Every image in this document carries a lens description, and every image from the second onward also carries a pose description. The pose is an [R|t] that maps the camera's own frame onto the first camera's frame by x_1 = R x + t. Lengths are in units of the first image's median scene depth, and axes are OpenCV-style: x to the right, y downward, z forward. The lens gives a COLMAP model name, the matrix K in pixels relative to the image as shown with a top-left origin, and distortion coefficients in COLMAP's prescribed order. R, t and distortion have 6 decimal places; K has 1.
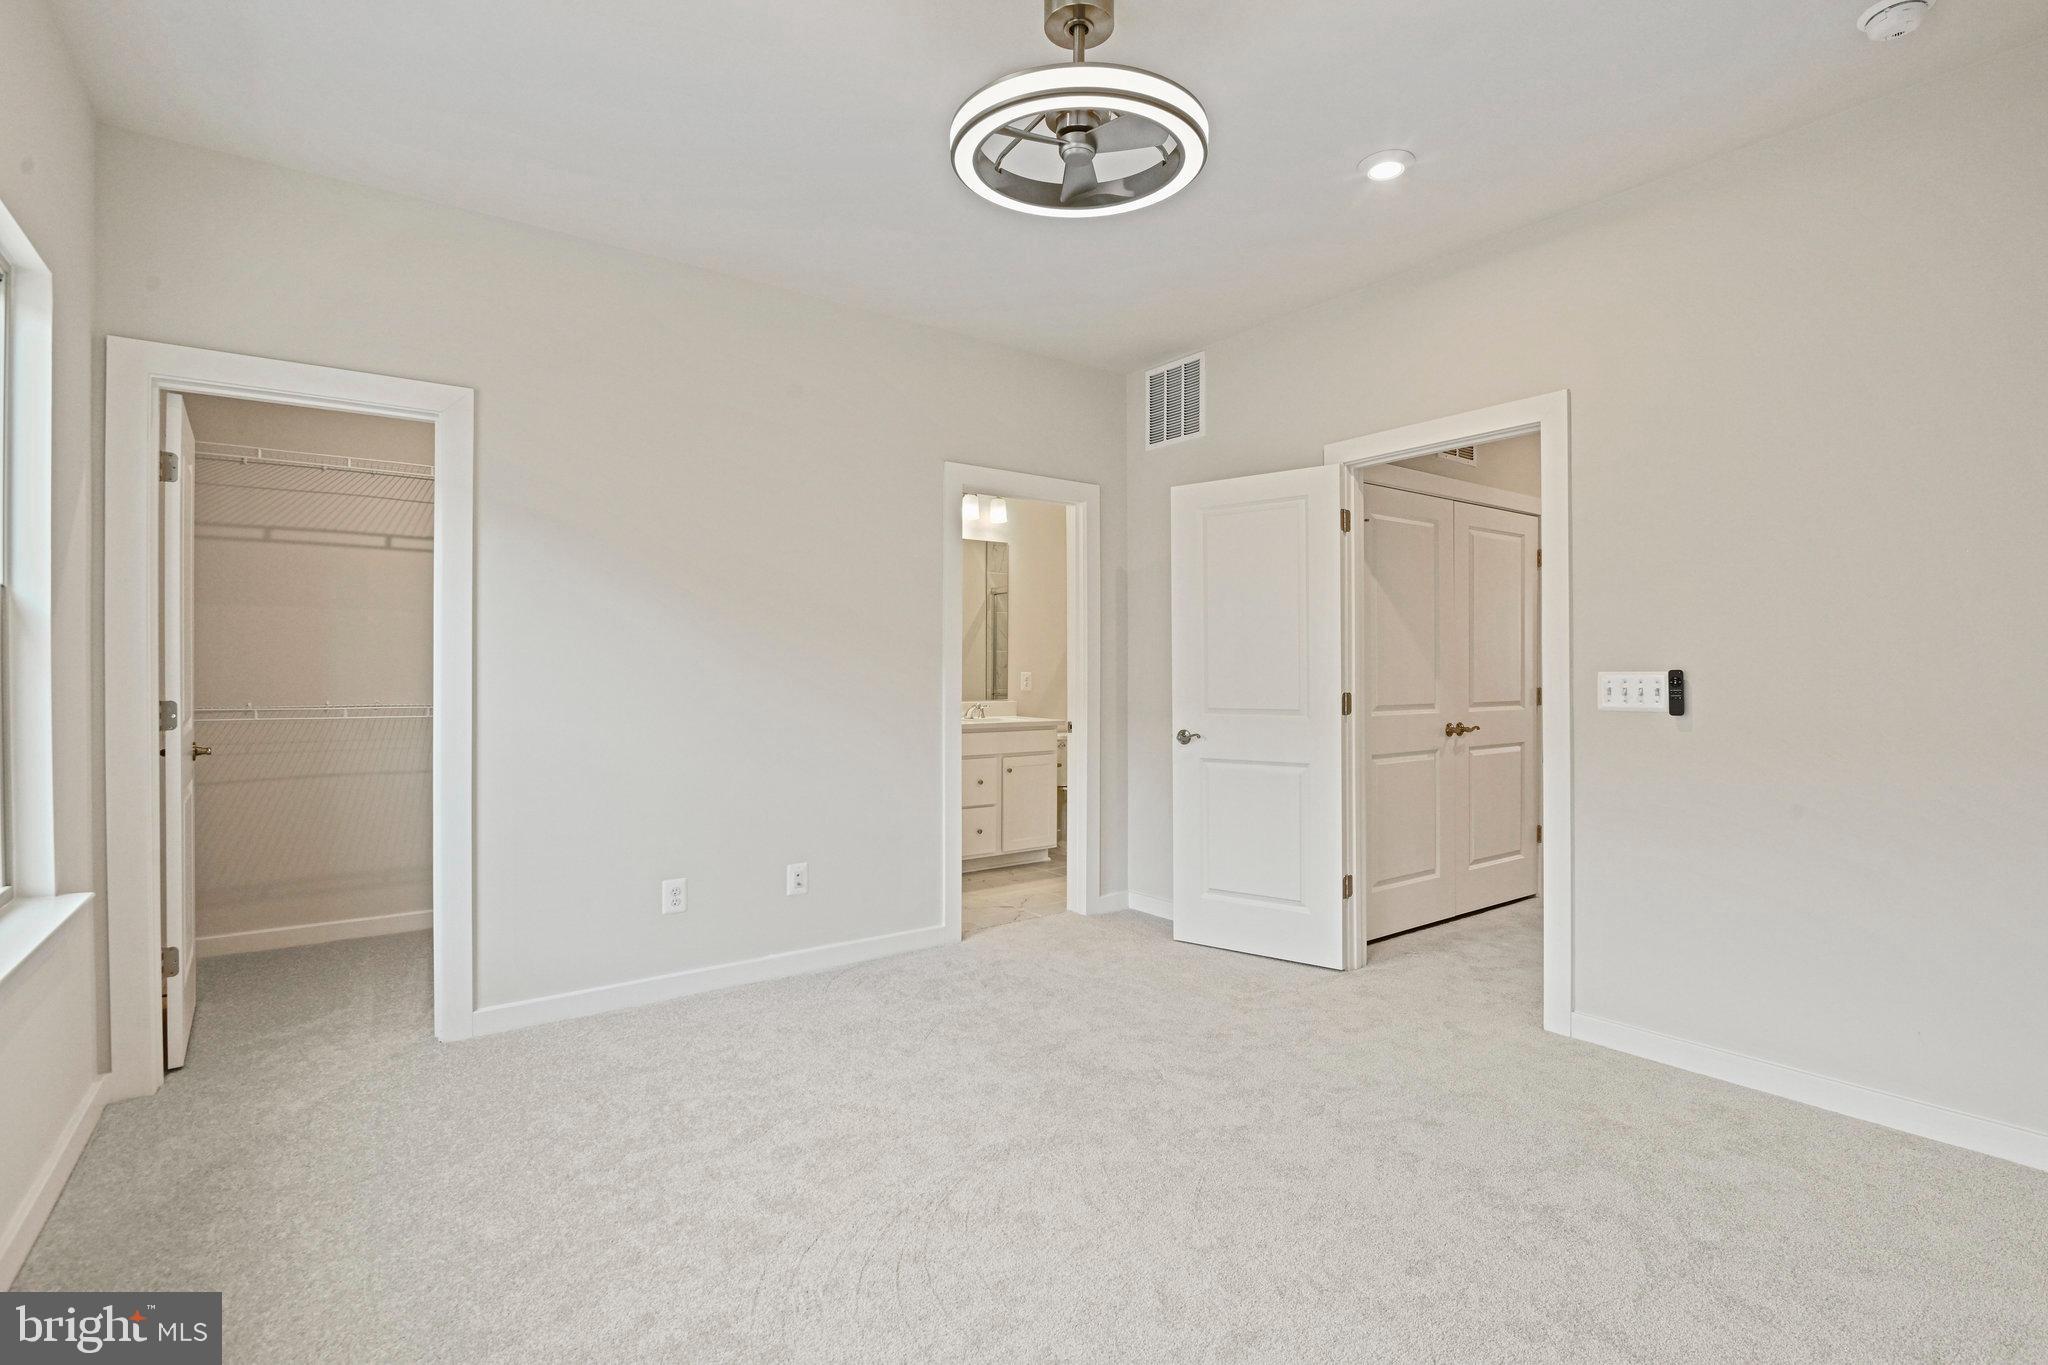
lens RADIAL K [[944.2, 0, 1025.3], [0, 944.2, 678.0], [0, 0, 1]] dist [-0.016879, -0.001632]
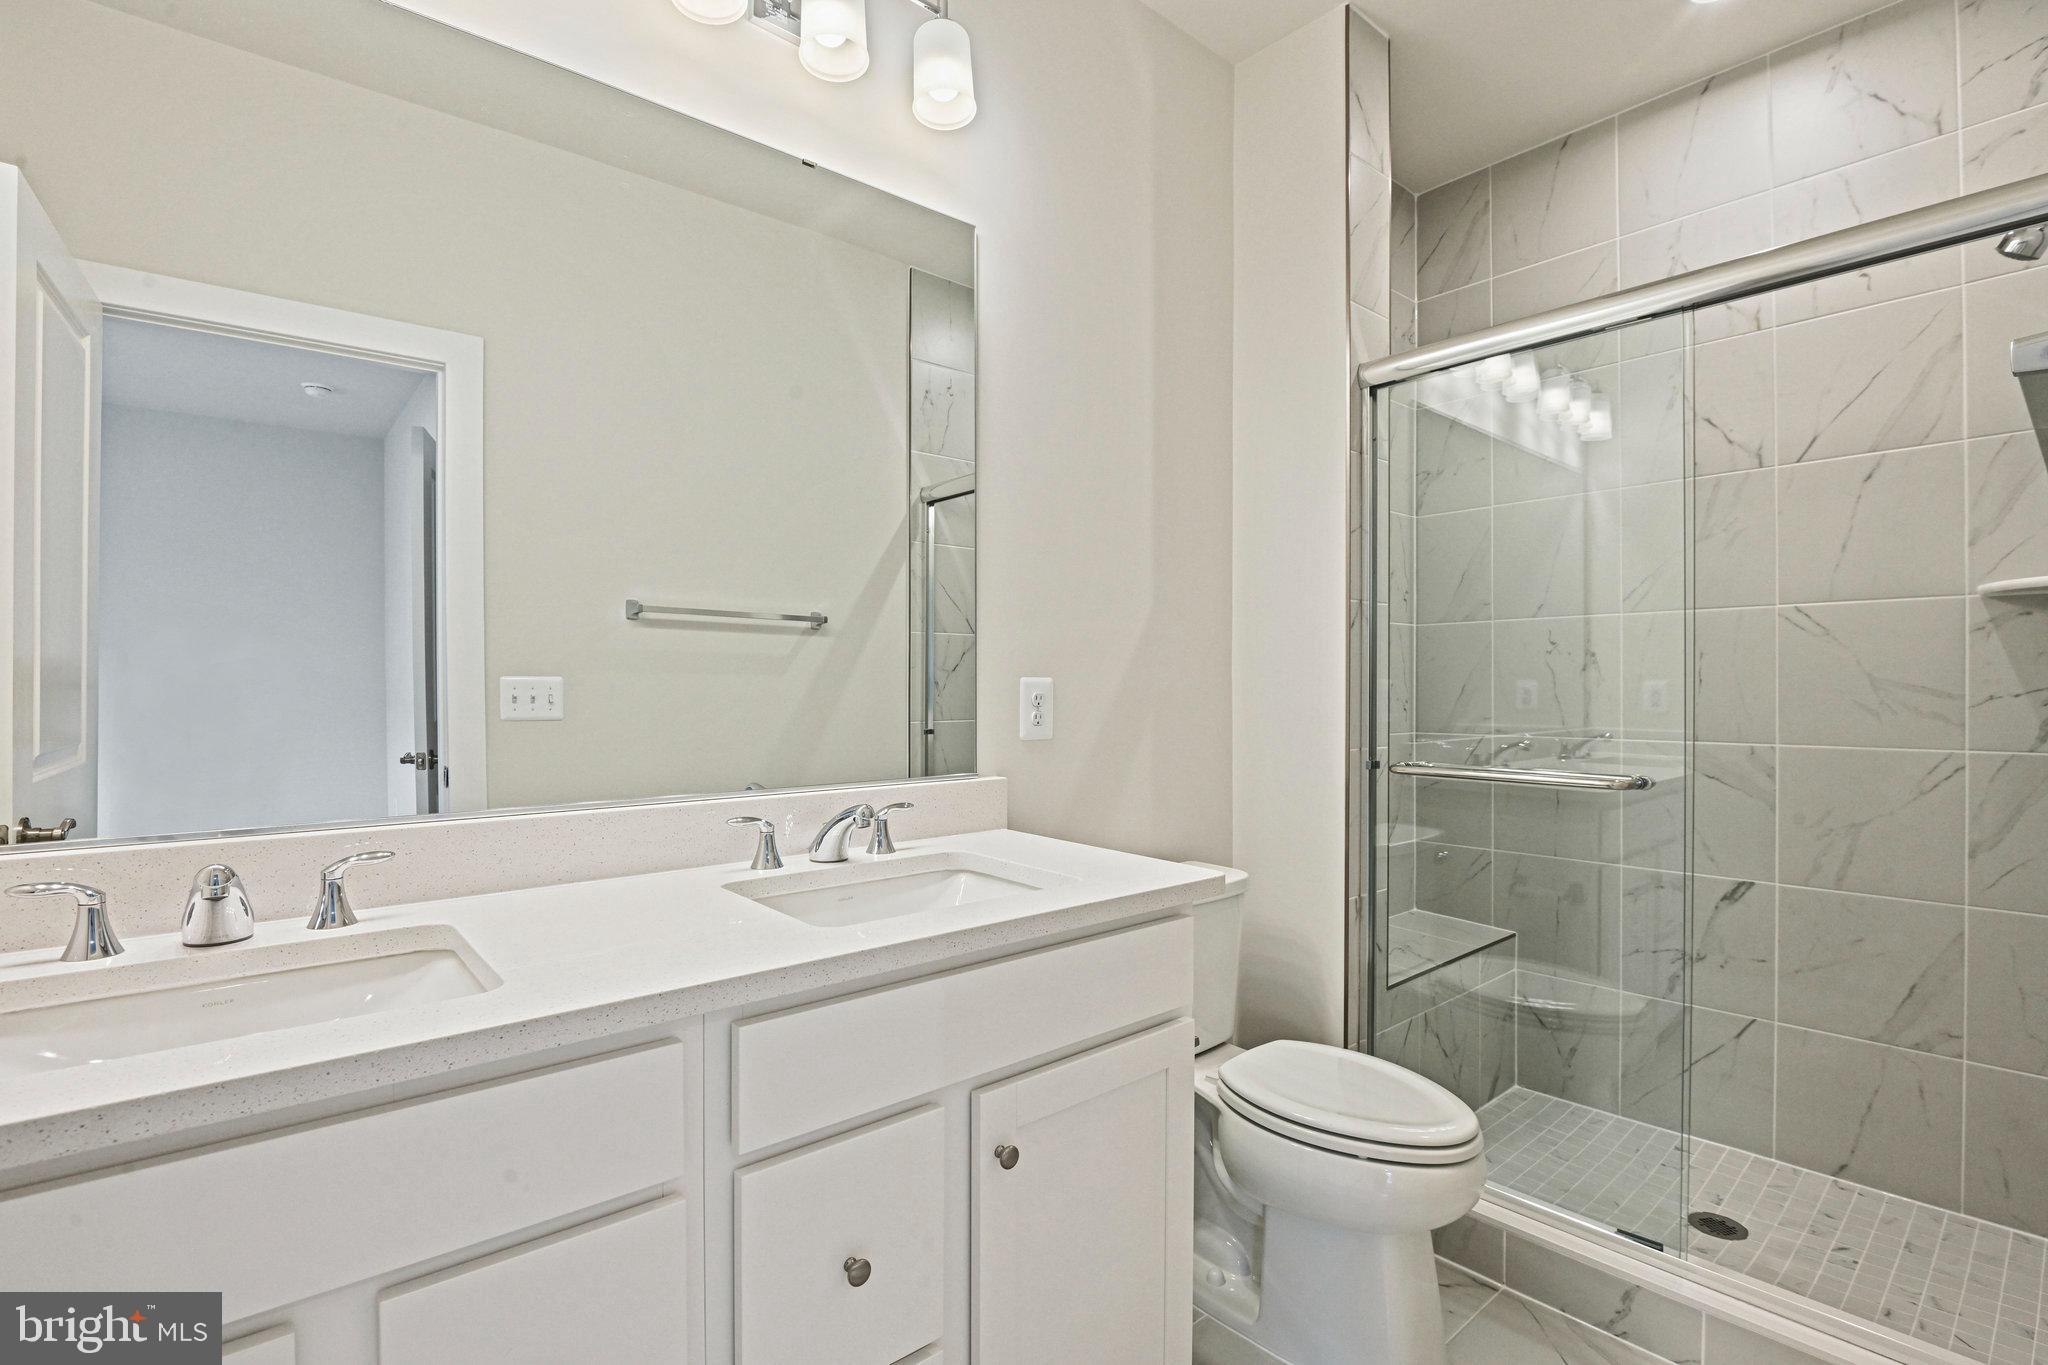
lens RADIAL K [[944.2, 0, 1026.4], [0, 944.2, 687.5], [0, 0, 1]] dist [-0.016879, -0.001632]
pose [[0.997485, -0.004108, 0.070763, -0.023277], [0.004371, 0.999984, -0.003568, -0.002094], [-0.070747, 0.003869, 0.997487, 0.706344]]
